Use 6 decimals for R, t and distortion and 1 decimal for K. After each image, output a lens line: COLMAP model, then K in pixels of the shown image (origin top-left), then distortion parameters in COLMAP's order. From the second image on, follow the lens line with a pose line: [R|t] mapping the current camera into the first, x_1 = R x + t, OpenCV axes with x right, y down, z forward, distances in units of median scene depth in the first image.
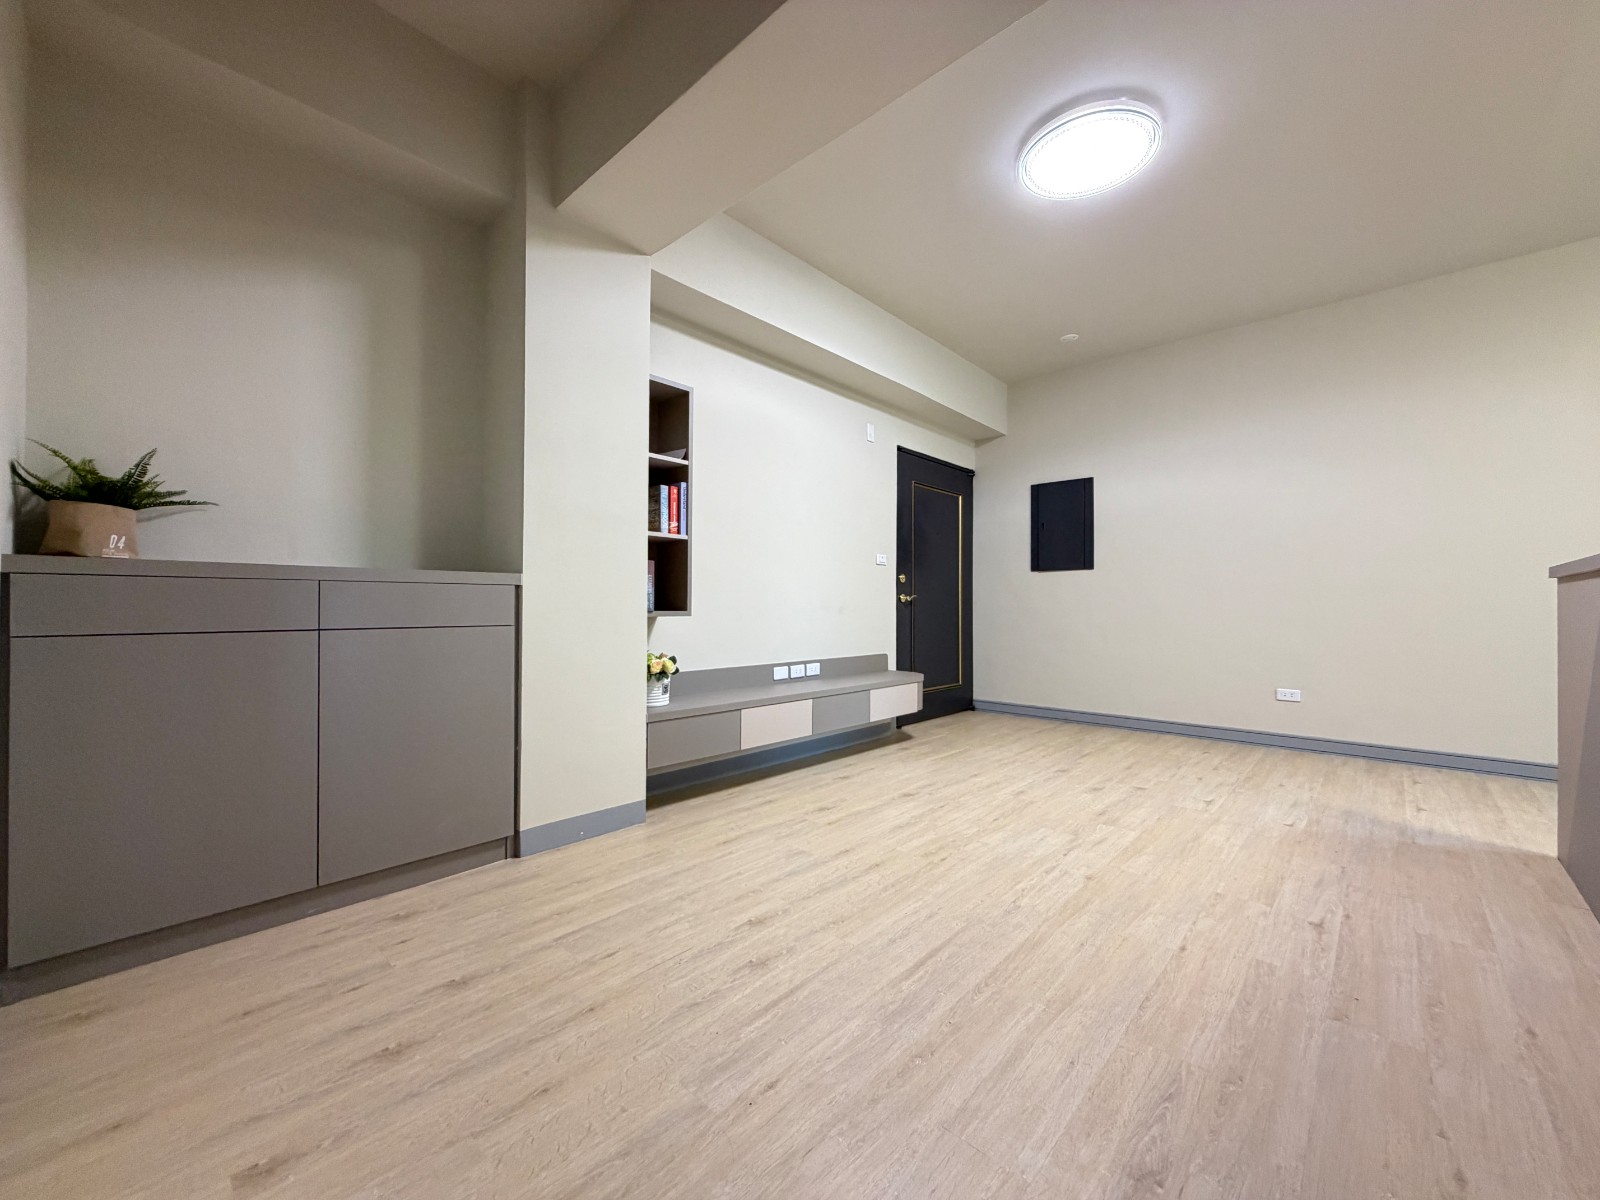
lens RADIAL K [[634.0, 0, 793.7], [0, 634.0, 601.3], [0, 0, 1]] dist [-0.000117, -0.000135]
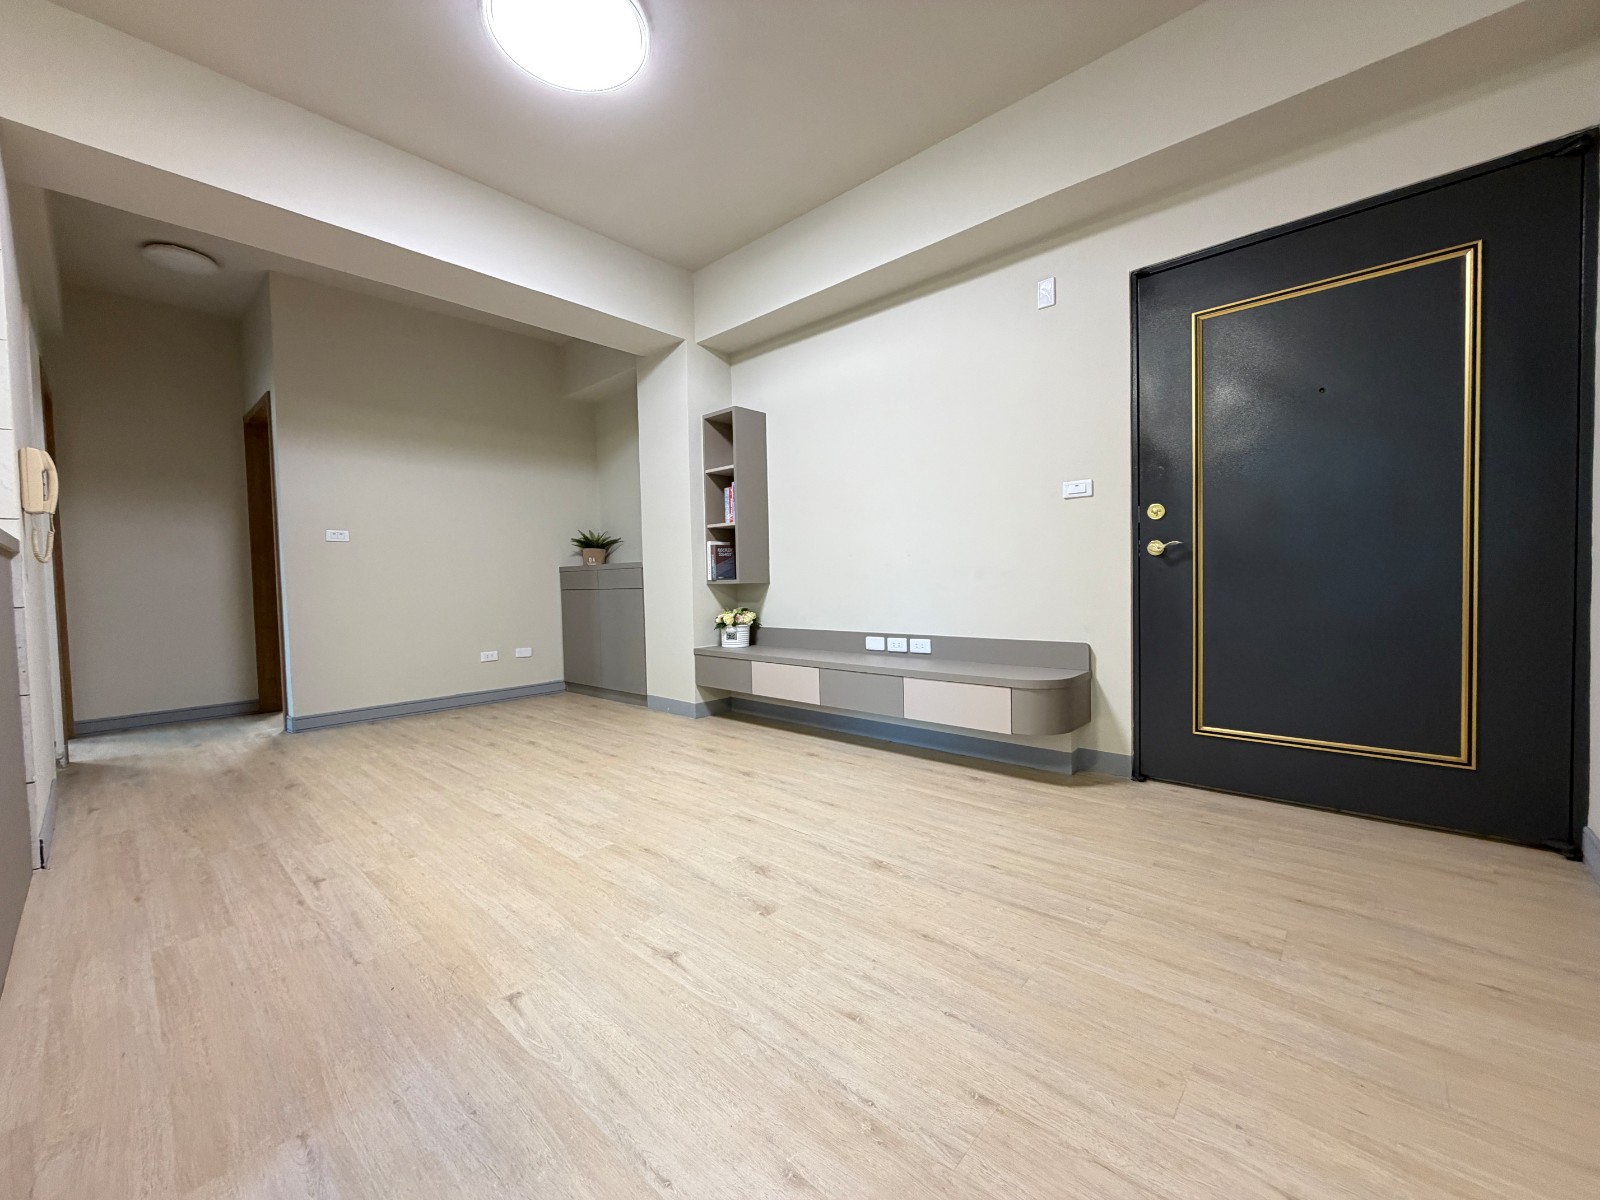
lens RADIAL K [[634.0, 0, 793.7], [0, 634.0, 601.3], [0, 0, 1]] dist [-0.000117, -0.000135]
pose [[0.011216, 0.032482, -0.999409, 1.271285], [0.030637, 0.998992, 0.032812, 0.023349], [0.999468, -0.030987, 0.010210, 1.217938]]
